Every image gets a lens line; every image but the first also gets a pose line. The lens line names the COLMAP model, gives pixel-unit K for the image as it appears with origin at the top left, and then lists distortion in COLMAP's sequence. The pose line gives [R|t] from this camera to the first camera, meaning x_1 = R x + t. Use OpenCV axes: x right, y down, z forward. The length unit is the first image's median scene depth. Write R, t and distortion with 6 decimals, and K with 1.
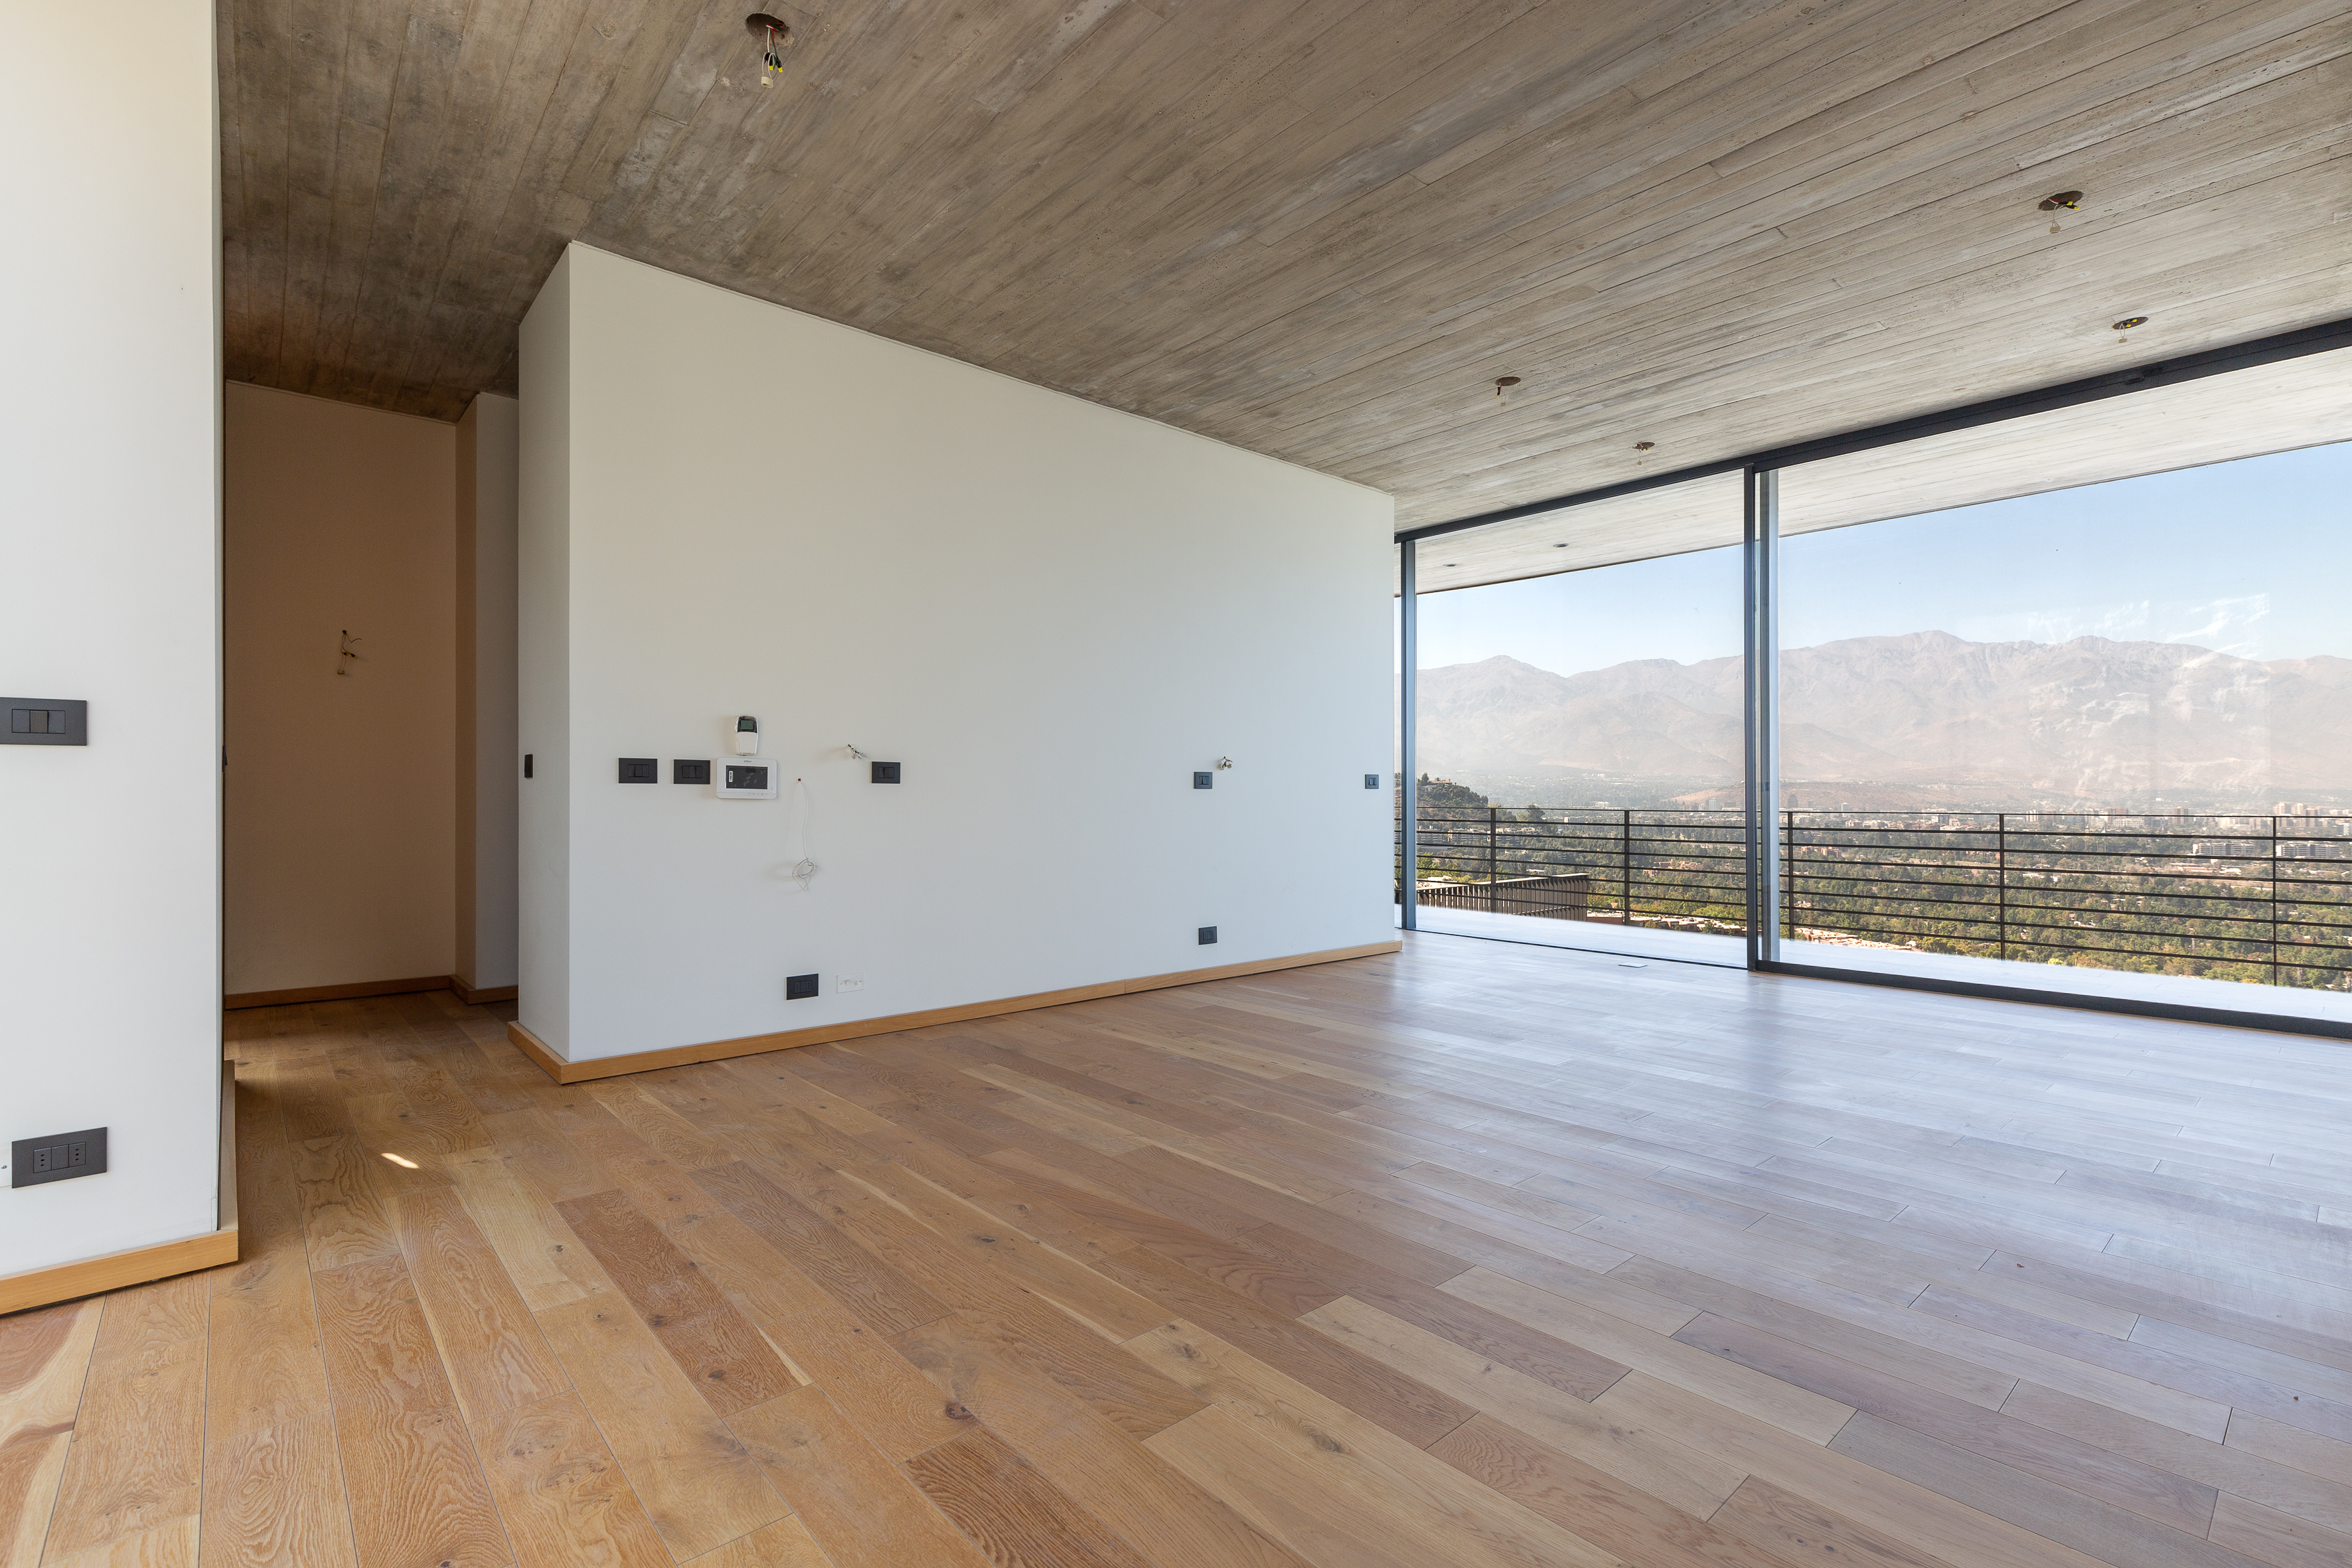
lens RADIAL K [[1077.6, 0, 1191.0], [0, 1077.6, 788.8], [0, 0, 1]] dist [0.004194, -0.000043]
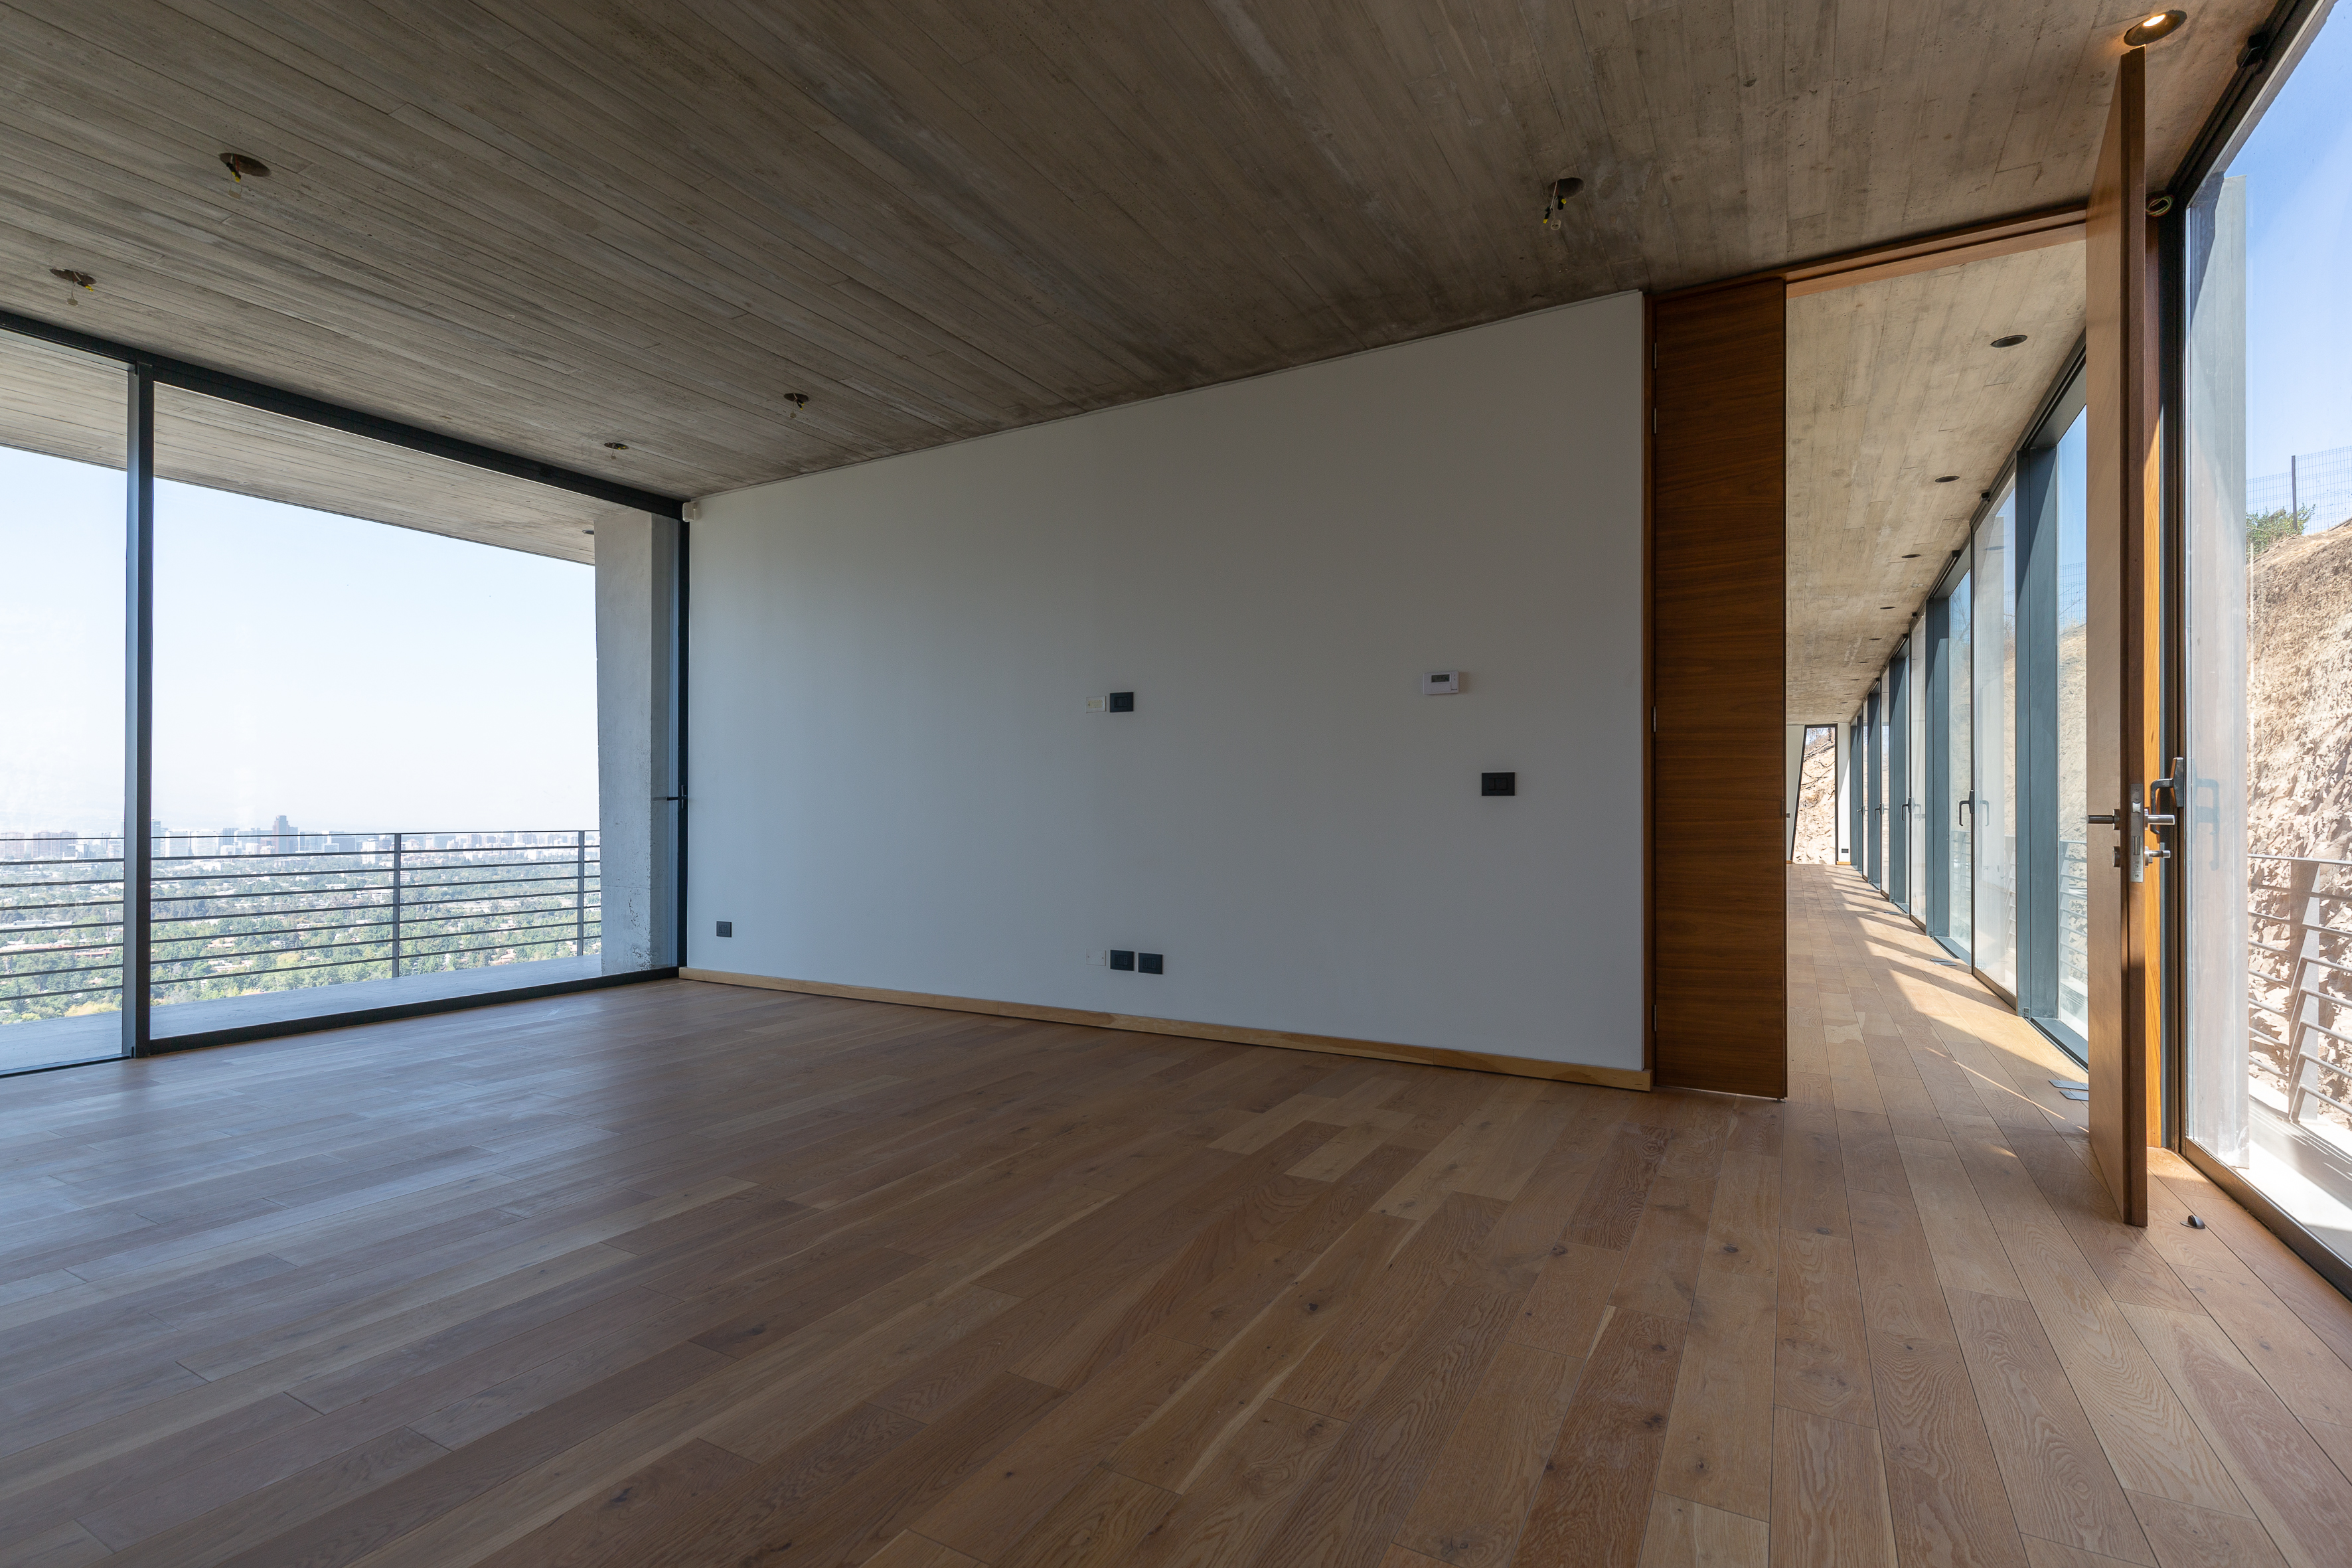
lens RADIAL K [[1062.4, 0, 1224.9], [0, 1062.4, 800.8], [0, 0, 1]] dist [0.002618, 0.000104]
pose [[-0.343678, 0.013433, 0.938991, -0.773517], [-0.005784, 0.999848, -0.016420, 0.005469], [-0.939070, -0.011074, -0.343548, 1.059479]]
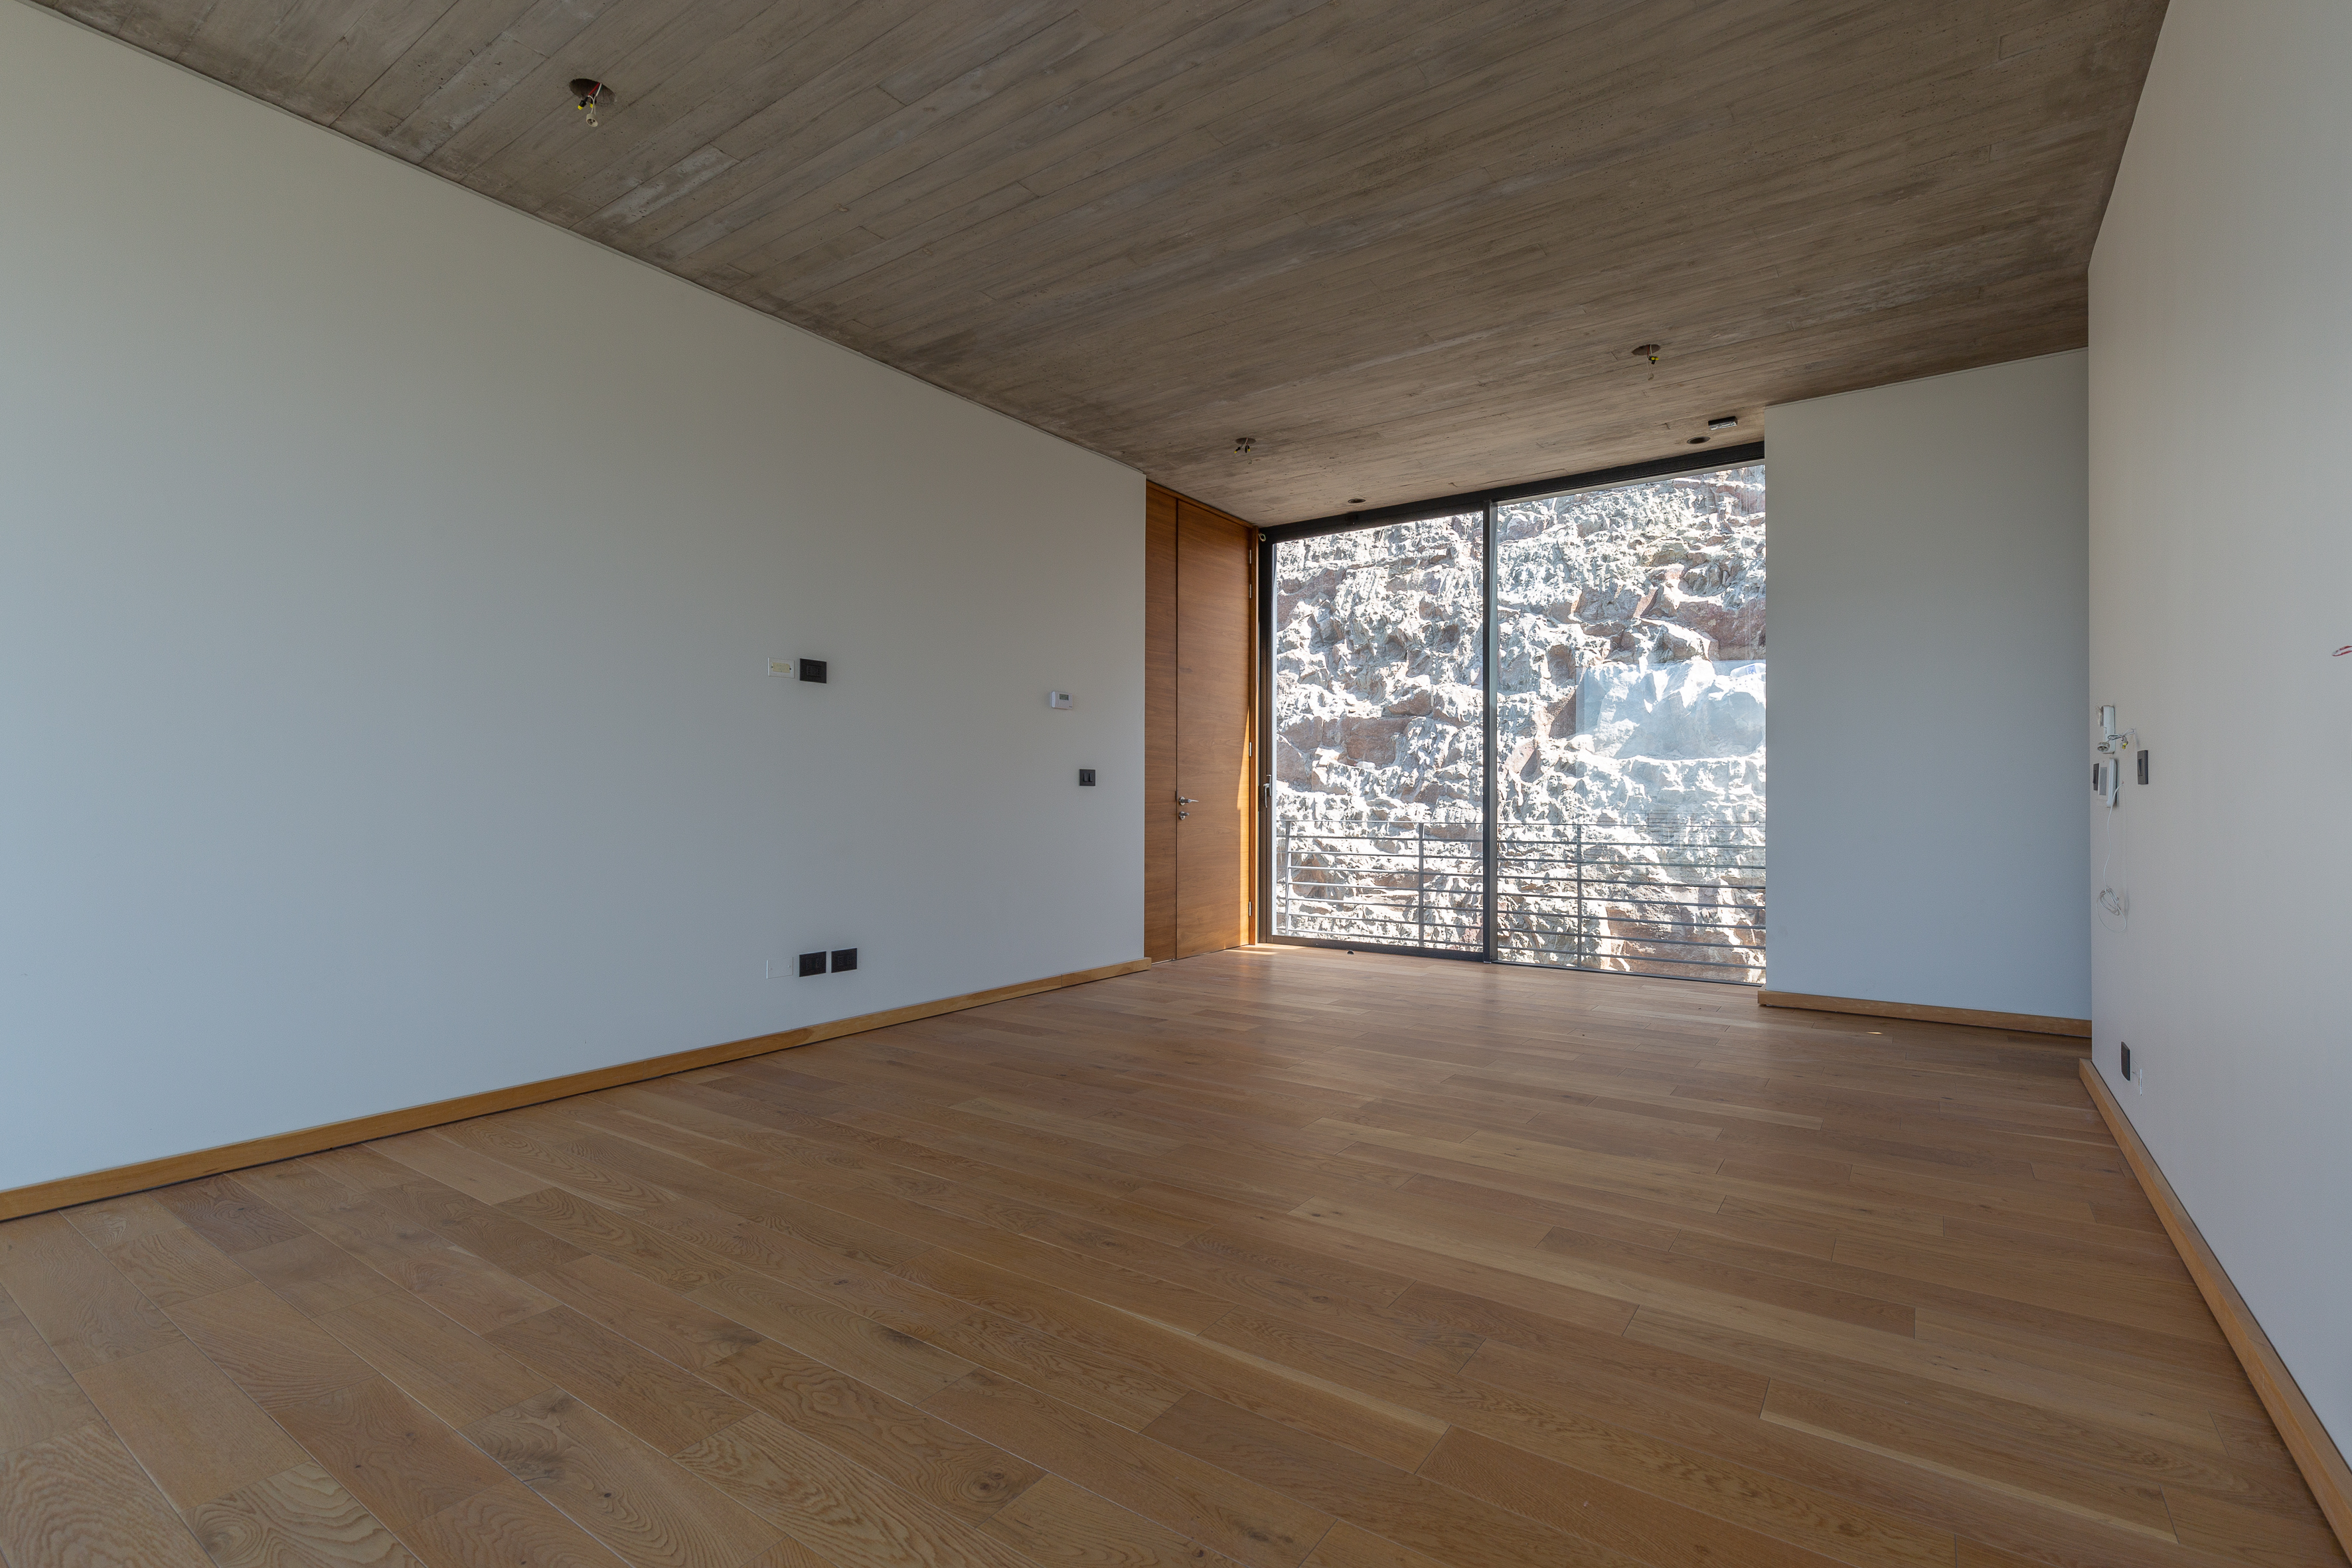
lens RADIAL K [[1030.4, 0, 1204.0], [0, 1030.4, 785.5], [0, 0, 1]] dist [0.000971, 0.000031]
pose [[-0.971866, -0.002771, -0.235517, 0.583282], [0.002532, 0.999750, -0.022208, 0.015042], [0.235520, -0.022179, -0.971616, 2.093217]]
